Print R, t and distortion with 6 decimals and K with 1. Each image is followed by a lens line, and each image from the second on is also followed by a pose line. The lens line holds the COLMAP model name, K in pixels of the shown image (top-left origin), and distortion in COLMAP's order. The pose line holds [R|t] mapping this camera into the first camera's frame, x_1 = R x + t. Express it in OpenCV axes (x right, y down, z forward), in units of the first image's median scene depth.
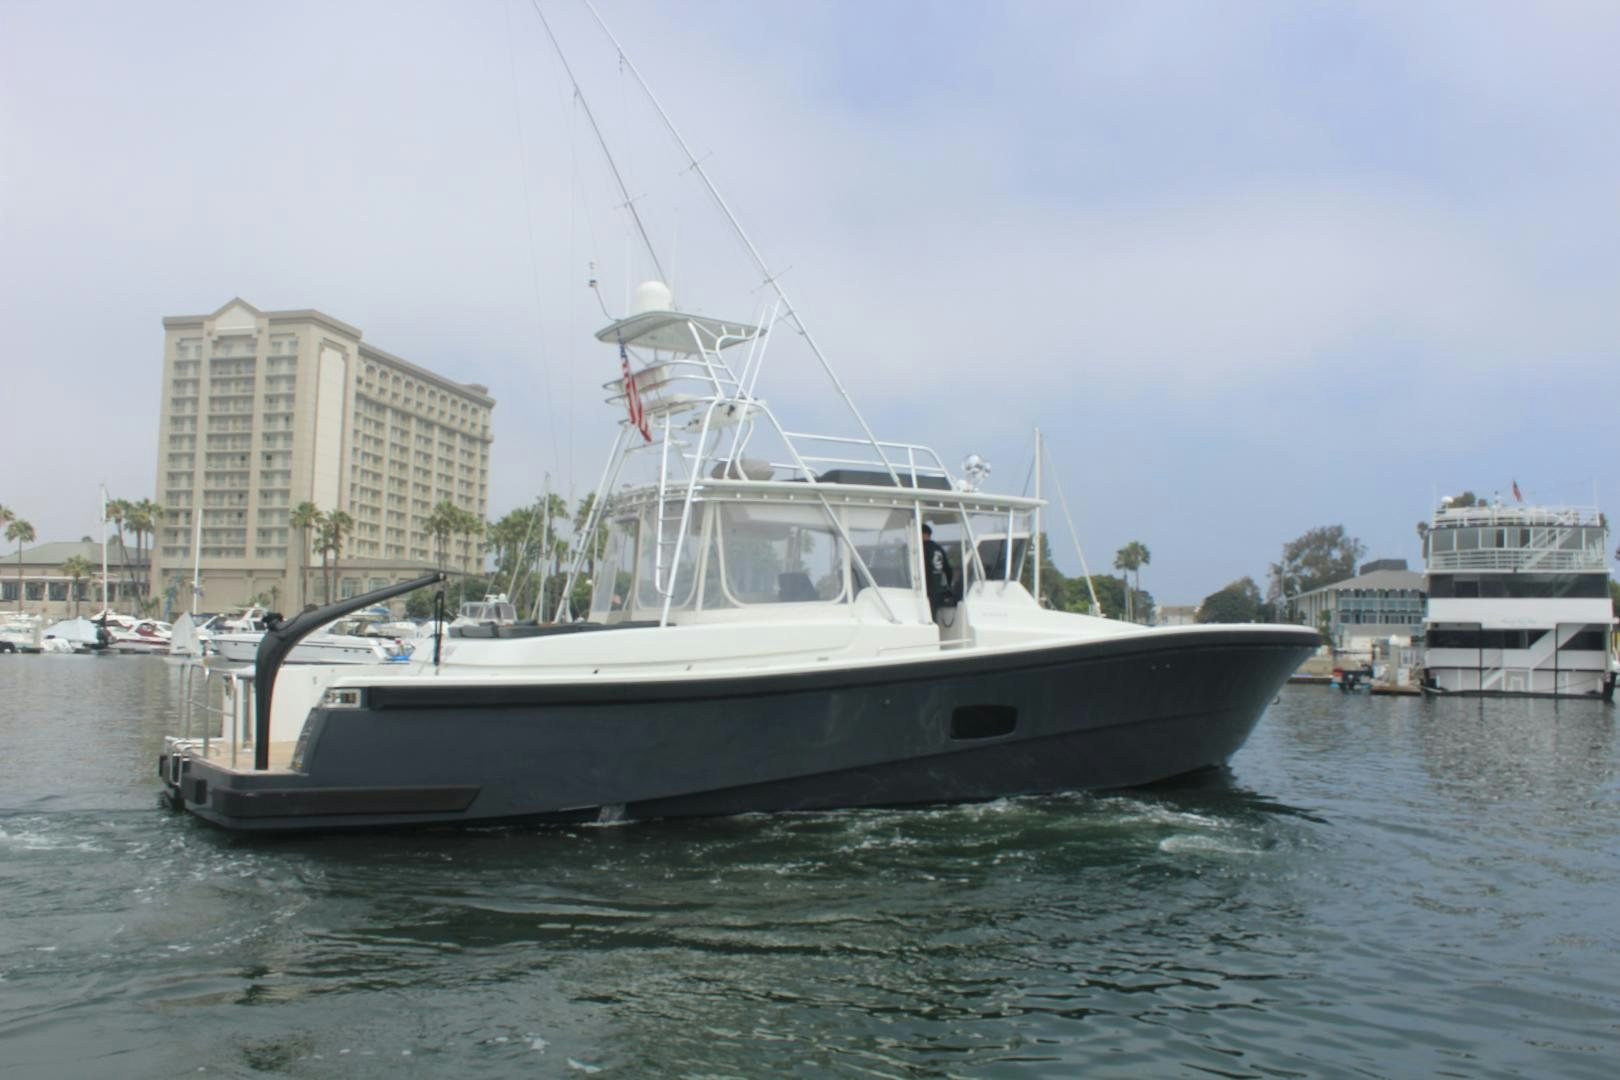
lens RADIAL K [[1347.9, 0, 813.1], [0, 1347.9, 559.4], [0, 0, 1]] dist [-0.151411, 0.121128]
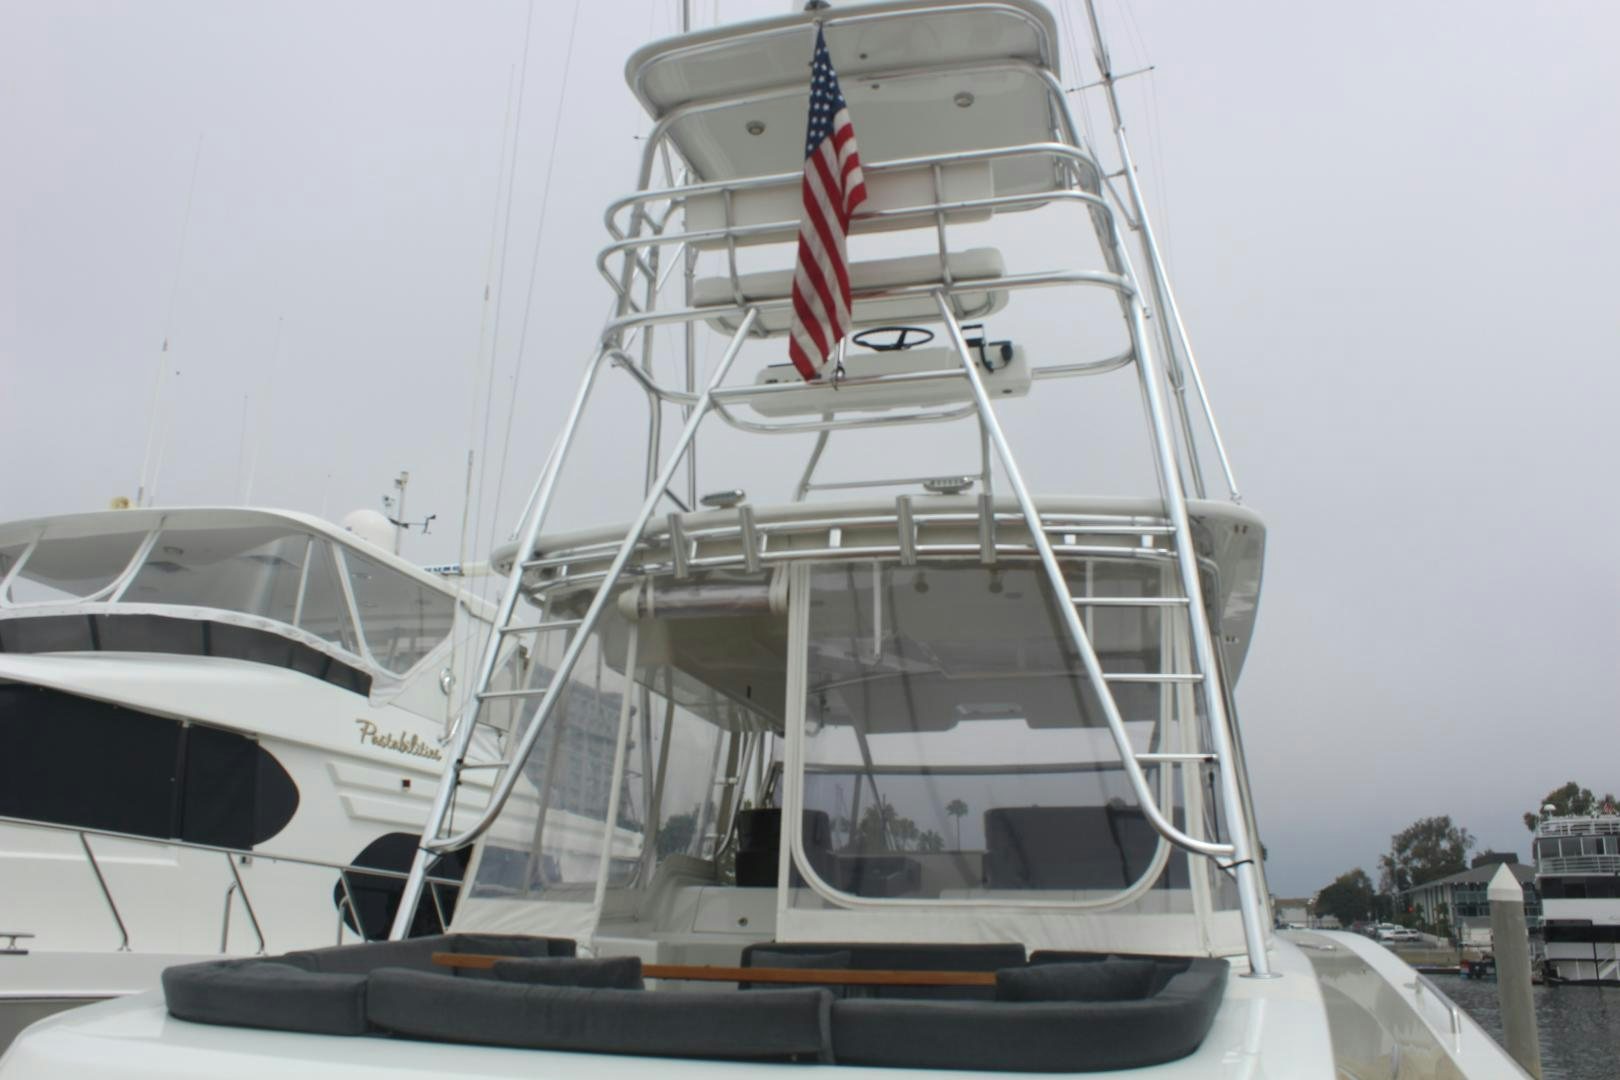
lens RADIAL K [[1347.9, 0, 805.2], [0, 1347.9, 555.2], [0, 0, 1]] dist [-0.151411, 0.121128]
pose [[0.997839, -0.016181, -0.063676, -0.036371], [0.002083, 0.976503, -0.215492, -0.007412], [0.065667, 0.214894, 0.974427, -0.078295]]
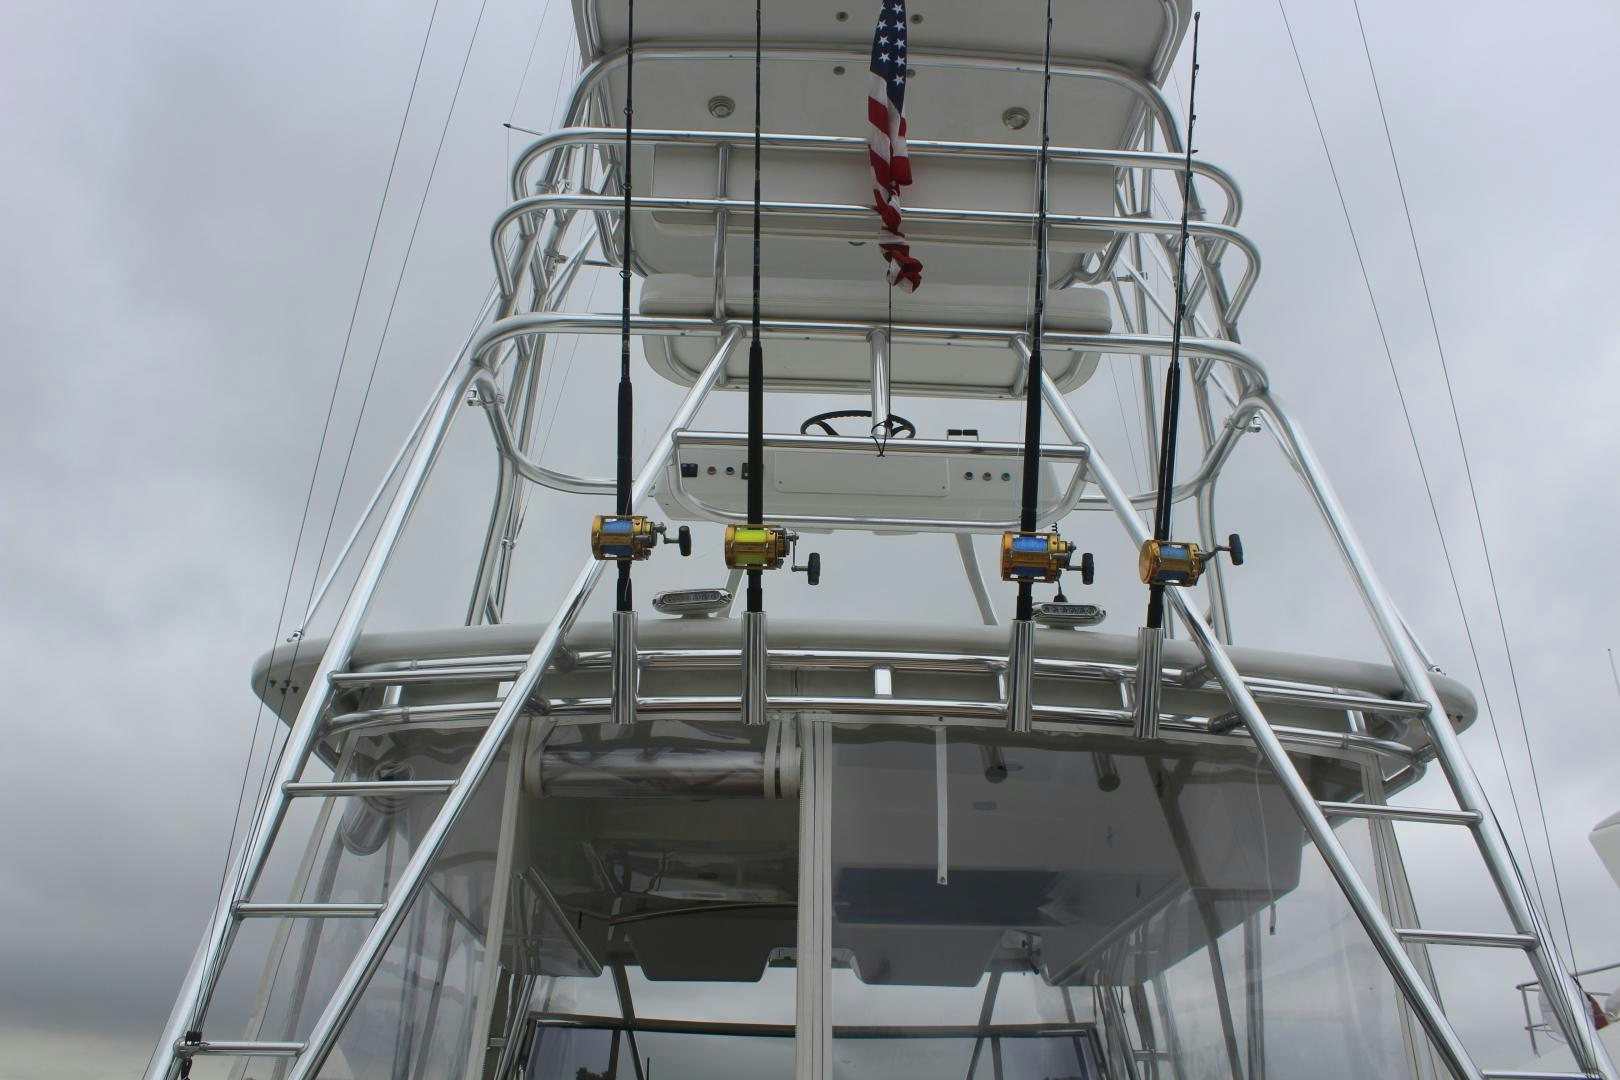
lens RADIAL K [[1347.9, 0, 783.5], [0, 1347.9, 535.0], [0, 0, 1]] dist [-0.151411, 0.121128]
pose [[0.975742, 0.102197, 0.193607, -0.041651], [-0.019778, 0.921890, -0.386948, -0.008707], [-0.218029, 0.373732, 0.901547, -0.068164]]
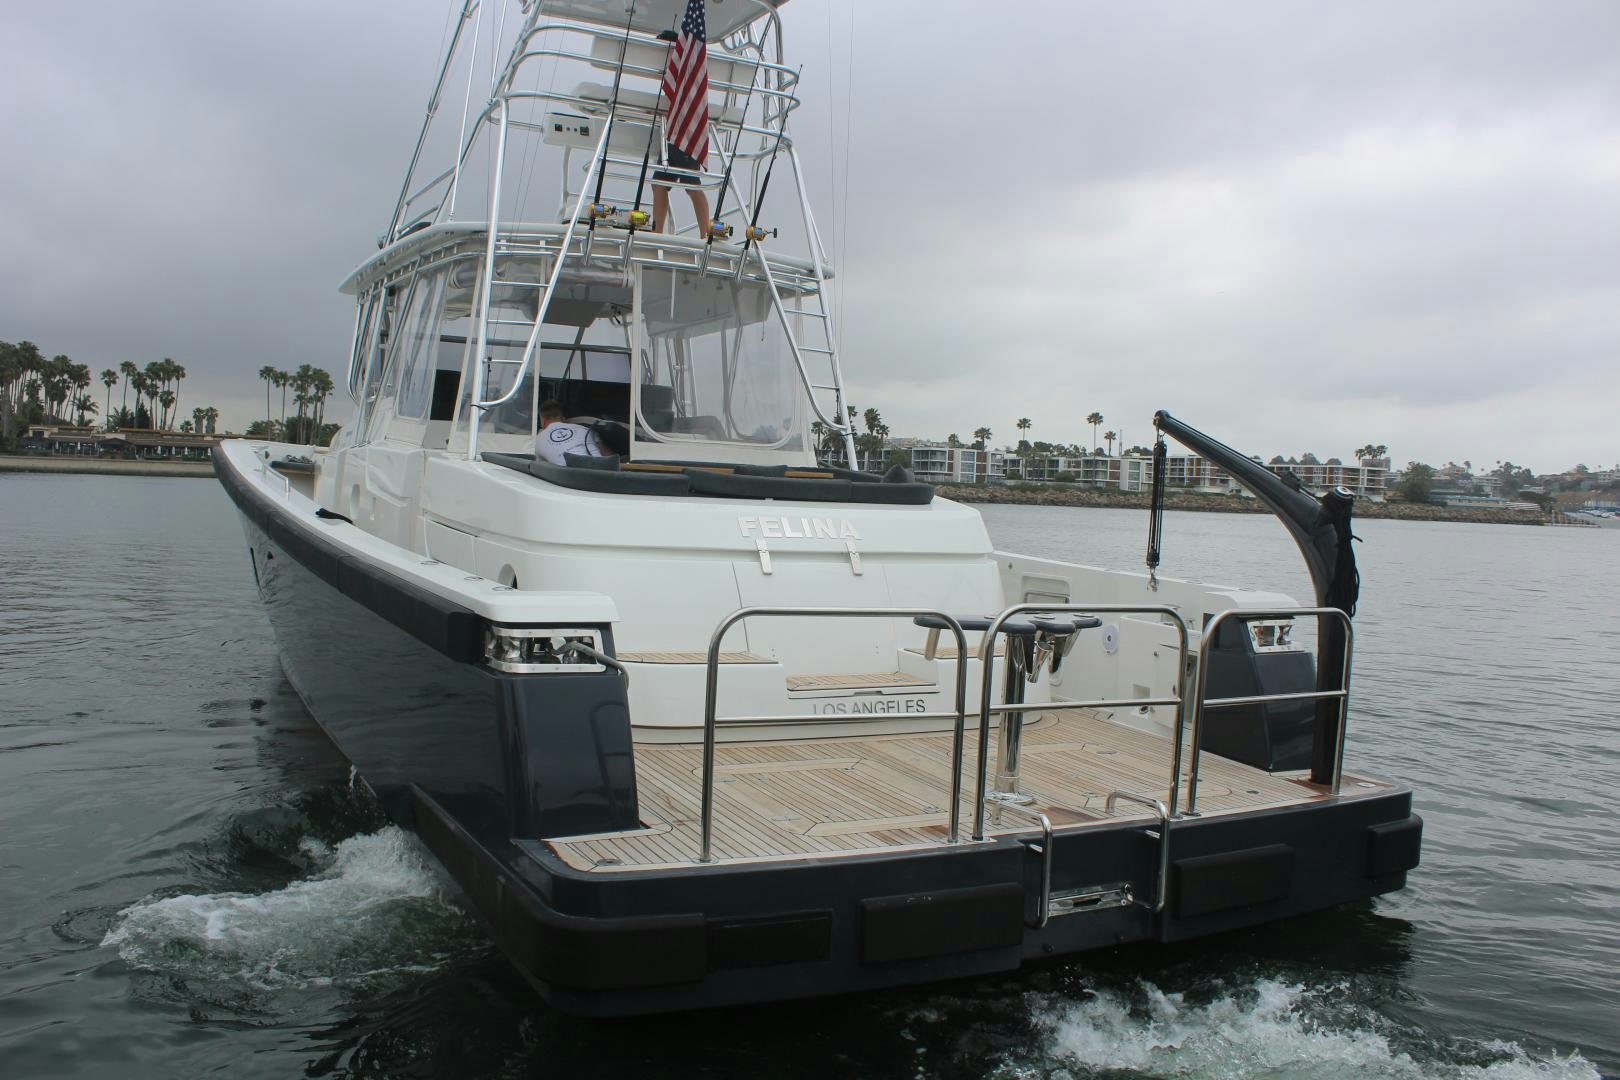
lens RADIAL K [[1347.9, 0, 792.7], [0, 1347.9, 536.2], [0, 0, 1]] dist [-0.151411, 0.121128]
pose [[0.786123, -0.007503, 0.618025, -0.063126], [-0.069717, 0.992468, 0.100729, -0.008297], [-0.614126, -0.122272, 0.779679, -0.095115]]
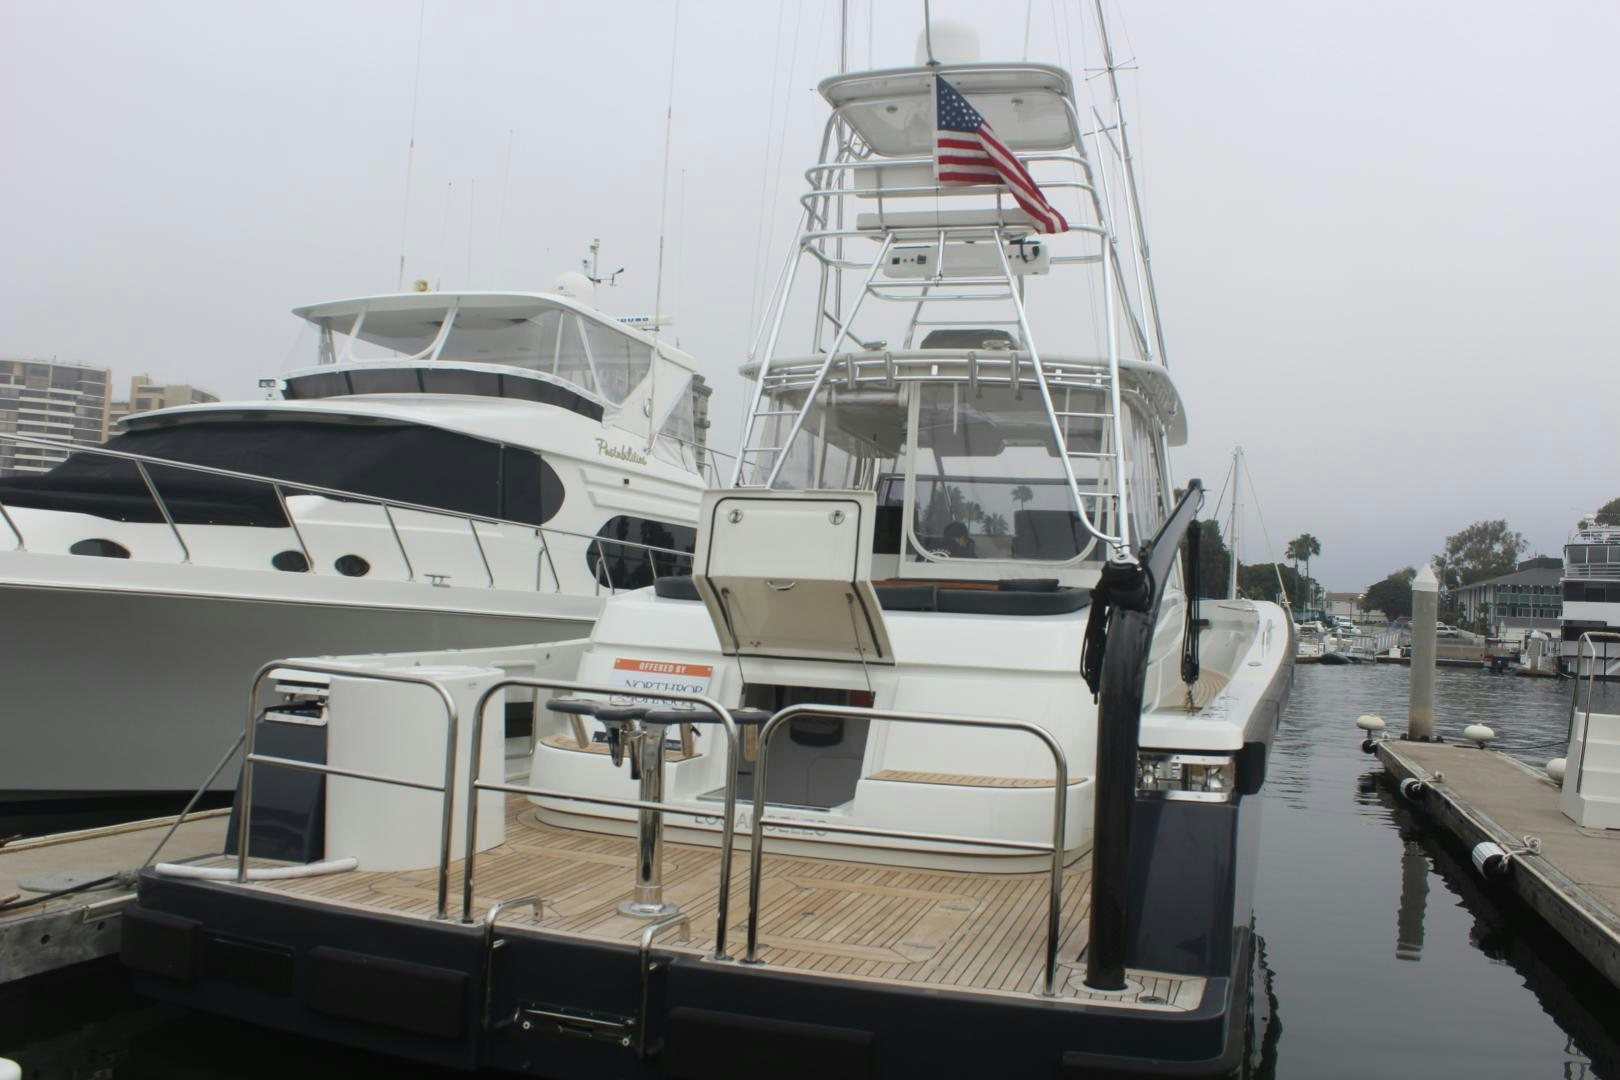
lens RADIAL K [[1347.9, 0, 814.7], [0, 1347.9, 533.2], [0, 0, 1]] dist [-0.151411, 0.121128]
pose [[0.993897, 0.024239, -0.107618, -0.036362], [-0.023968, 0.999705, 0.003818, -0.007485], [0.107679, -0.001216, 0.994185, -0.101050]]
